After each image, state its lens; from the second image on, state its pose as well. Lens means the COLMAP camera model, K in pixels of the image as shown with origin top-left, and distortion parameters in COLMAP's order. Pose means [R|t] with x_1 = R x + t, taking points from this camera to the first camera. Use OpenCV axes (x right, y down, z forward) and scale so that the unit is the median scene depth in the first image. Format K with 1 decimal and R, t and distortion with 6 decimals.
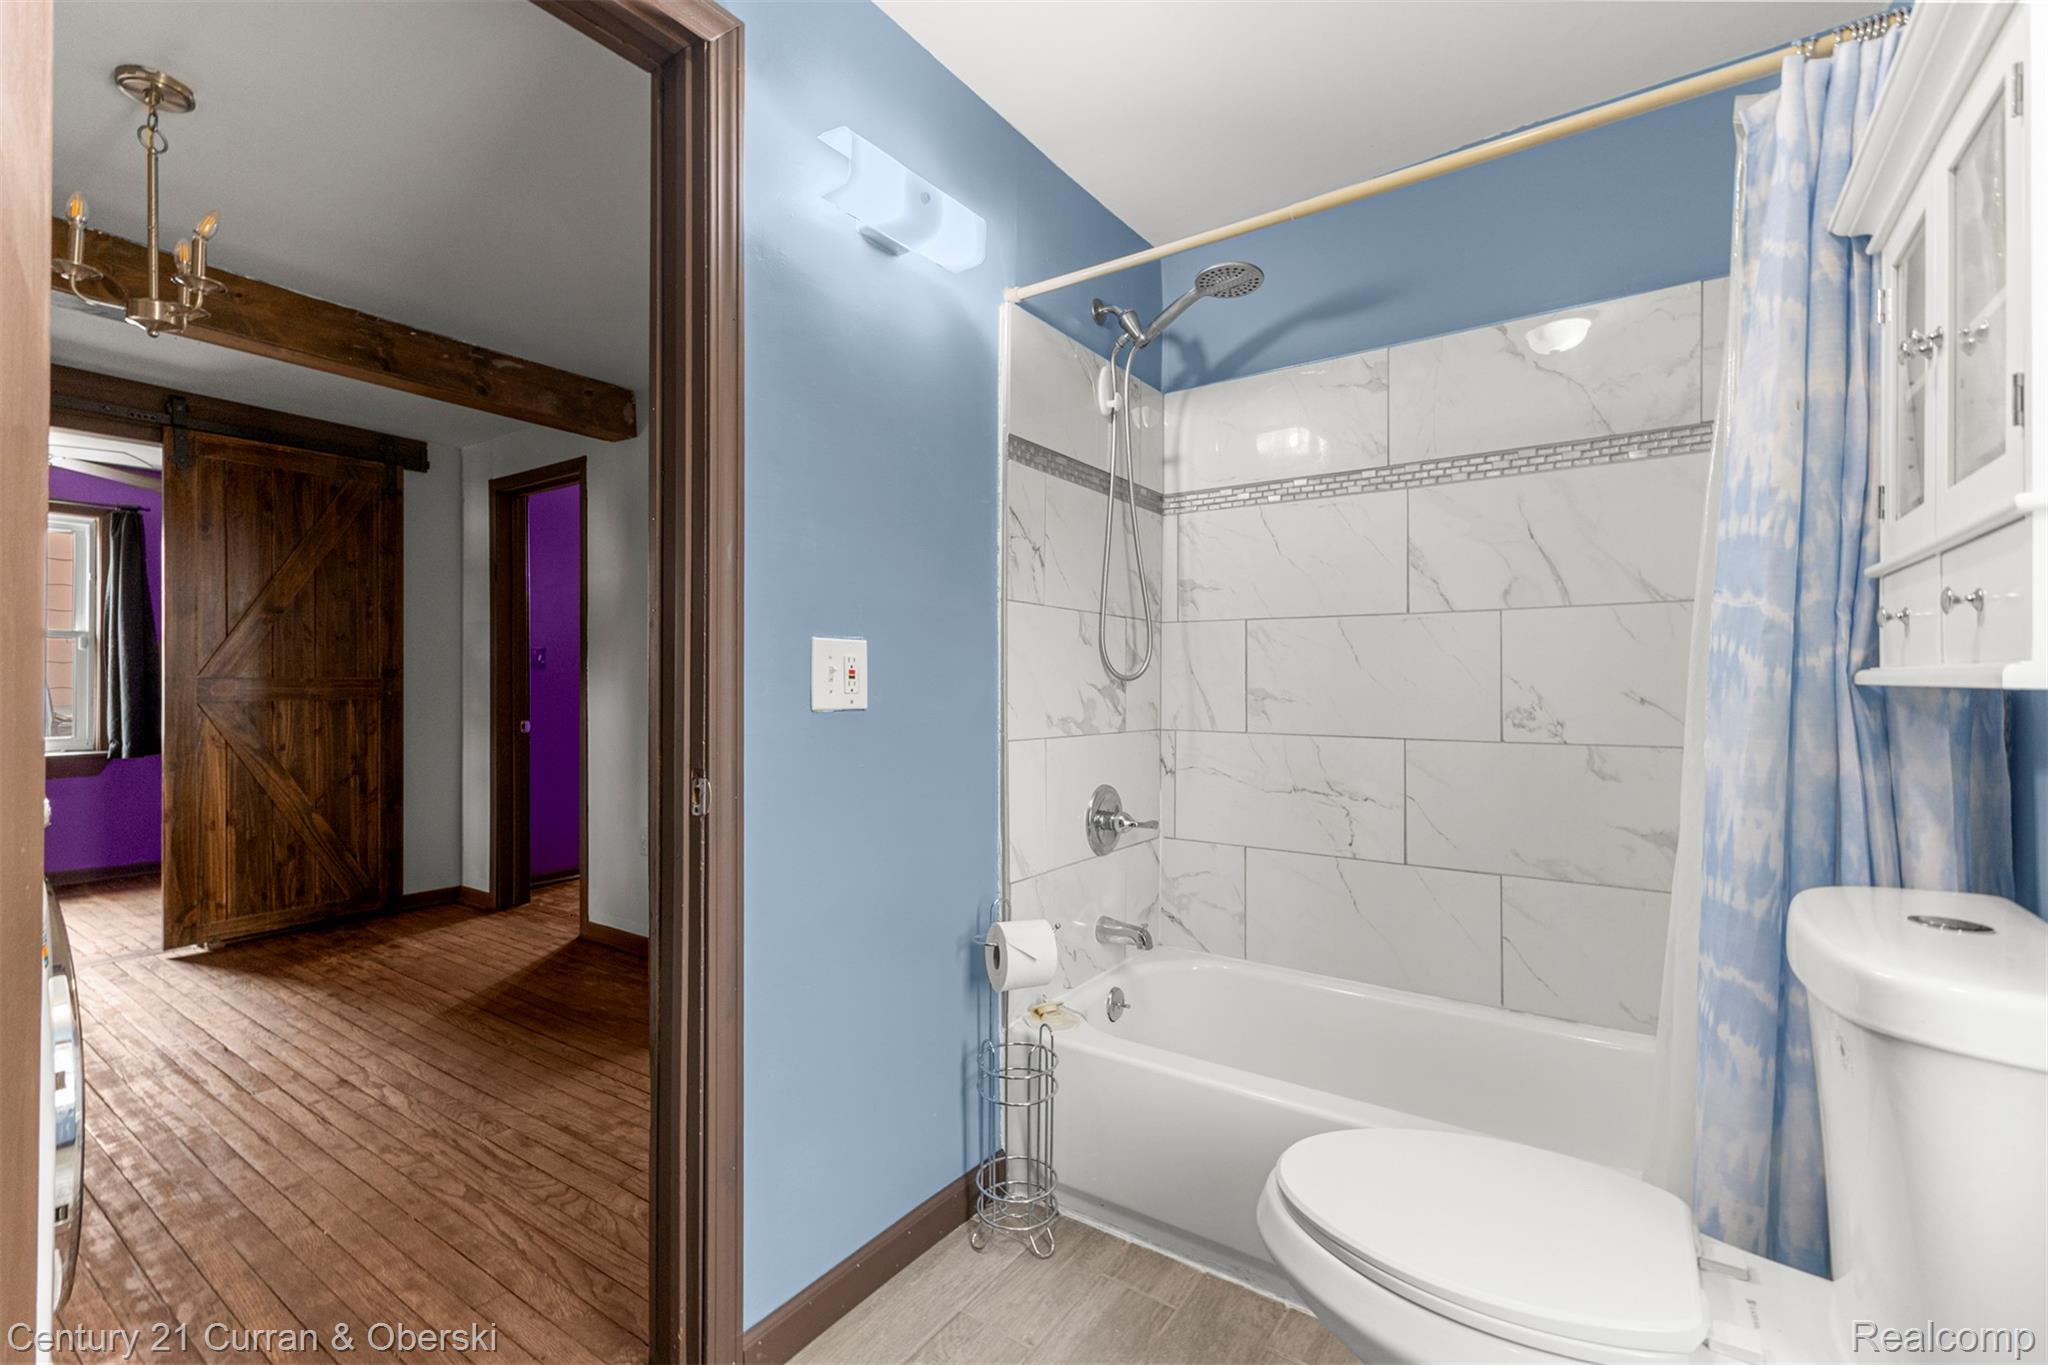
lens RADIAL K [[891.2, 0, 1037.3], [0, 891.2, 679.4], [0, 0, 1]] dist [0.013566, -0.003607]
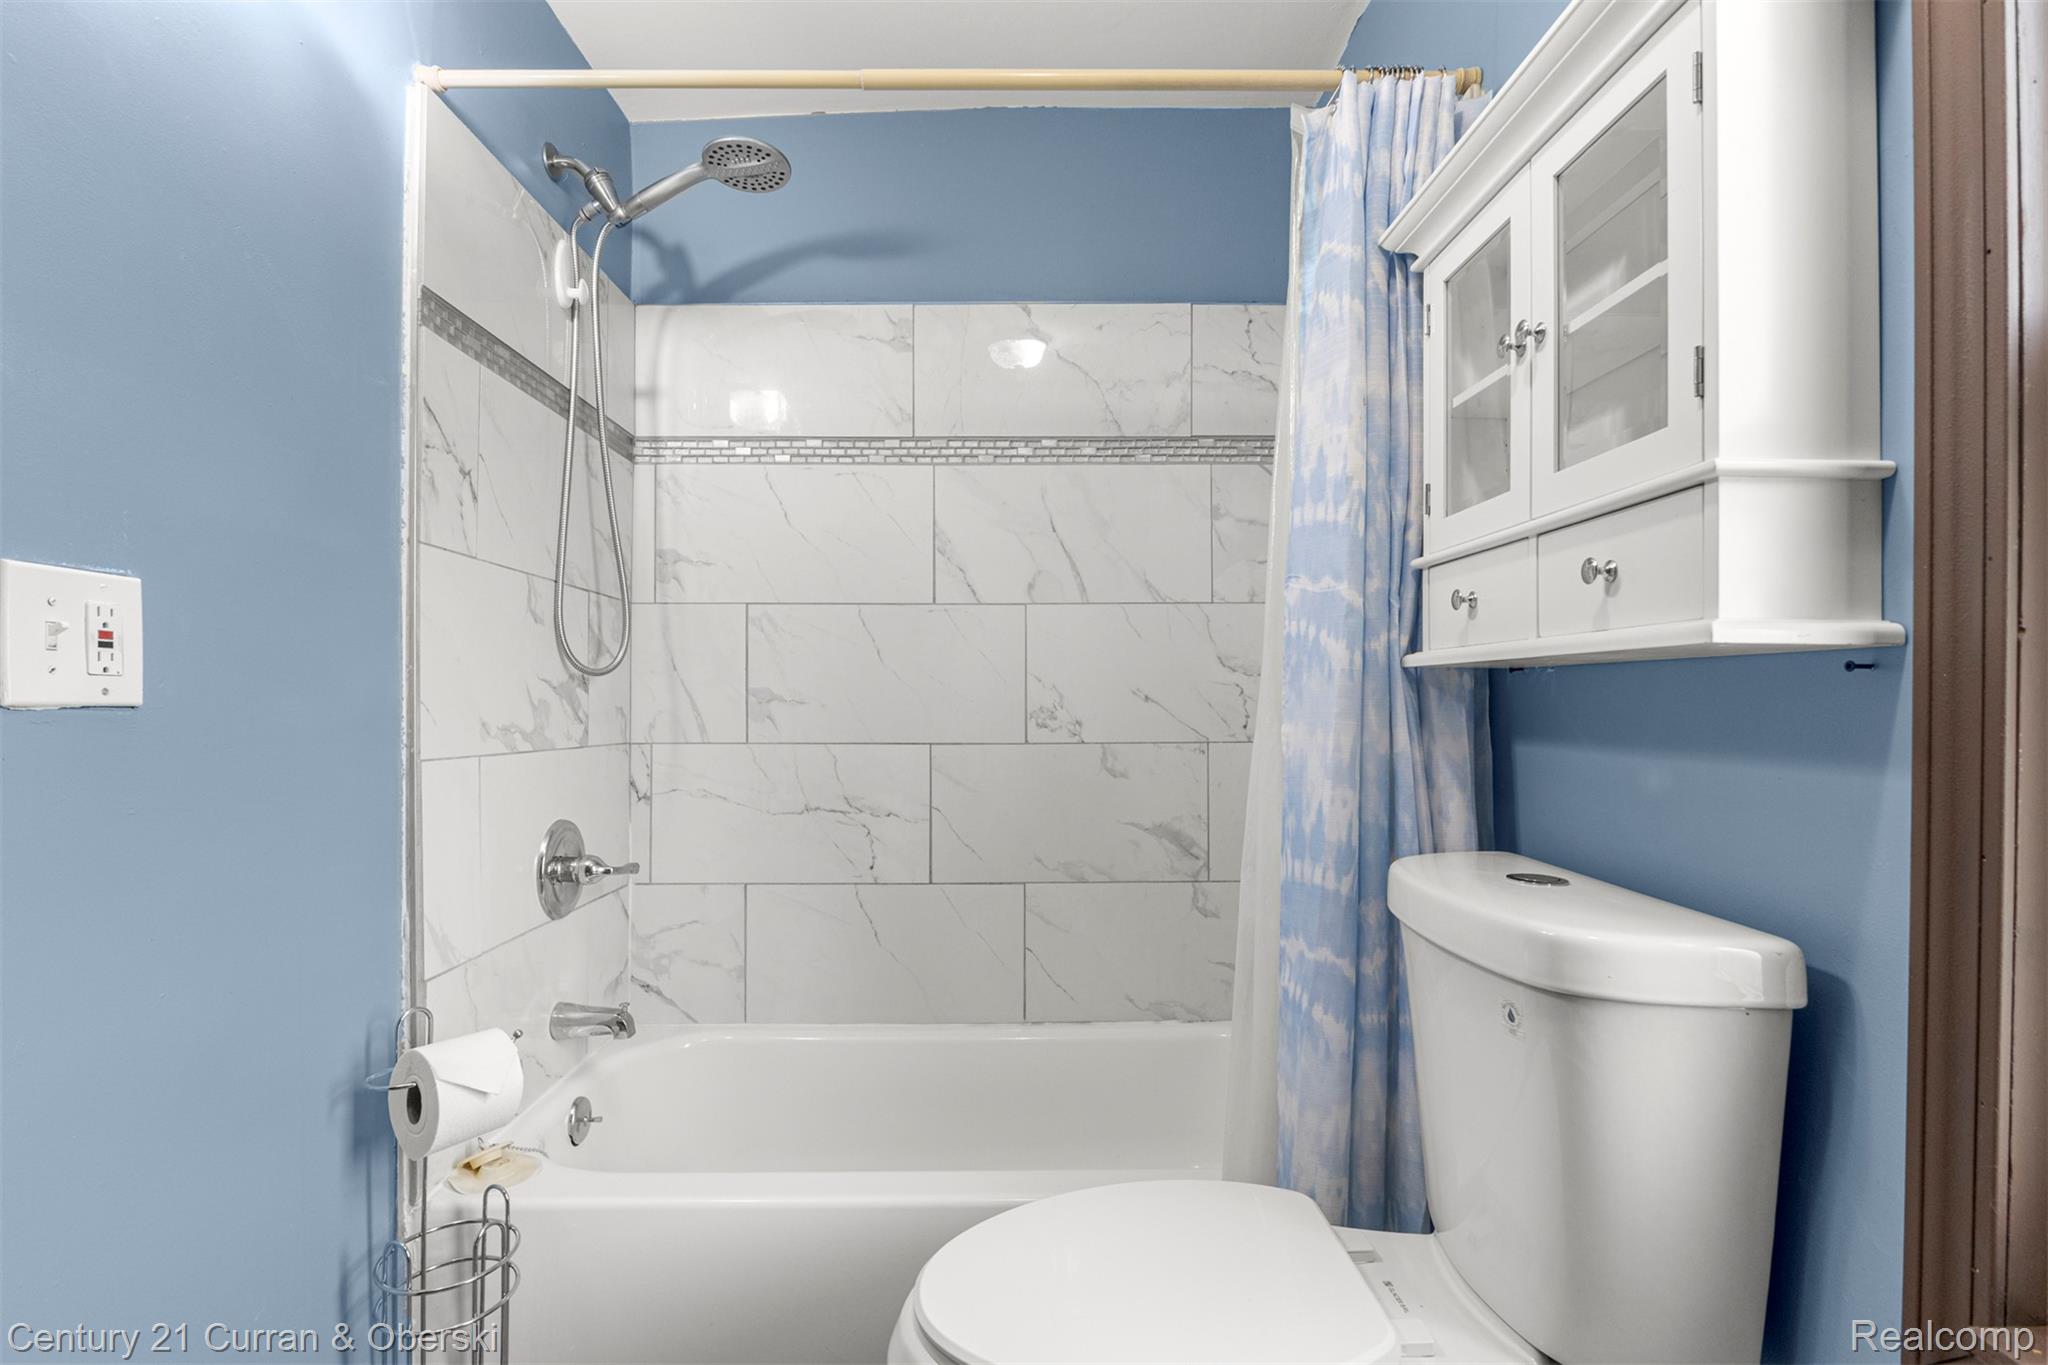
lens RADIAL K [[959.1, 0, 1031.6], [0, 959.1, 694.9], [0, 0, 1]] dist [-0.001950, 0.000677]
pose [[0.822434, 0.000210, 0.568860, -0.063528], [0.001170, 0.999997, -0.002060, 0.023181], [-0.568859, 0.002360, 0.822432, 0.177381]]
